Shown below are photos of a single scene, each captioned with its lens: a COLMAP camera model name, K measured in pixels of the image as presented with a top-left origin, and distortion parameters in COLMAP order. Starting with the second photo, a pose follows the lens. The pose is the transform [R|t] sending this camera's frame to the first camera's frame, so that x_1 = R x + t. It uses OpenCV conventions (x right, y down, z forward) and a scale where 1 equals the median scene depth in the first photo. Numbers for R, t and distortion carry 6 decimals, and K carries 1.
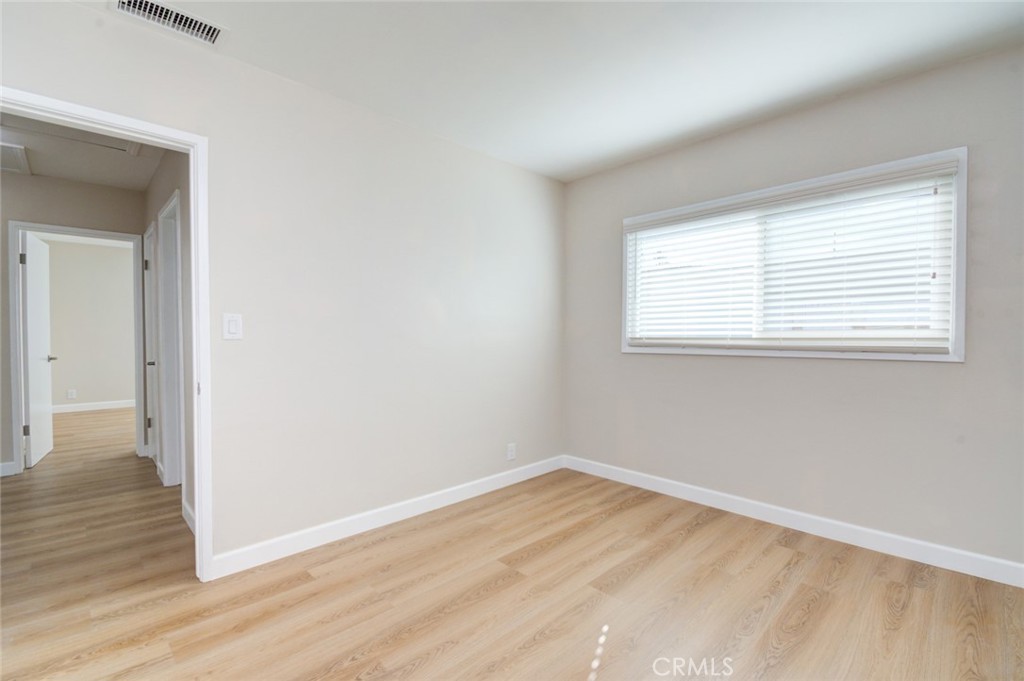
lens RADIAL K [[449.5, 0, 517.7], [0, 449.5, 344.6], [0, 0, 1]] dist [0.028940, -0.023927]
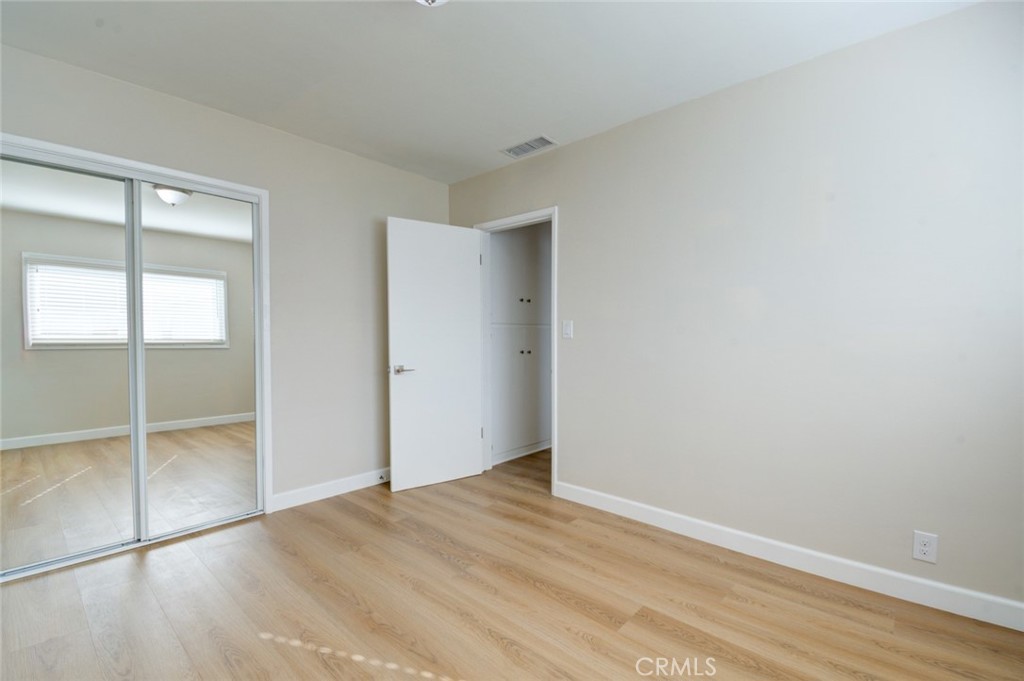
lens RADIAL K [[449.5, 0, 517.7], [0, 449.5, 344.6], [0, 0, 1]] dist [0.028940, -0.023927]
pose [[0.061324, 0.017879, -0.997958, 0.670624], [-0.016930, 0.999714, 0.016870, -0.011196], [0.997974, 0.015861, 0.061609, 0.627604]]
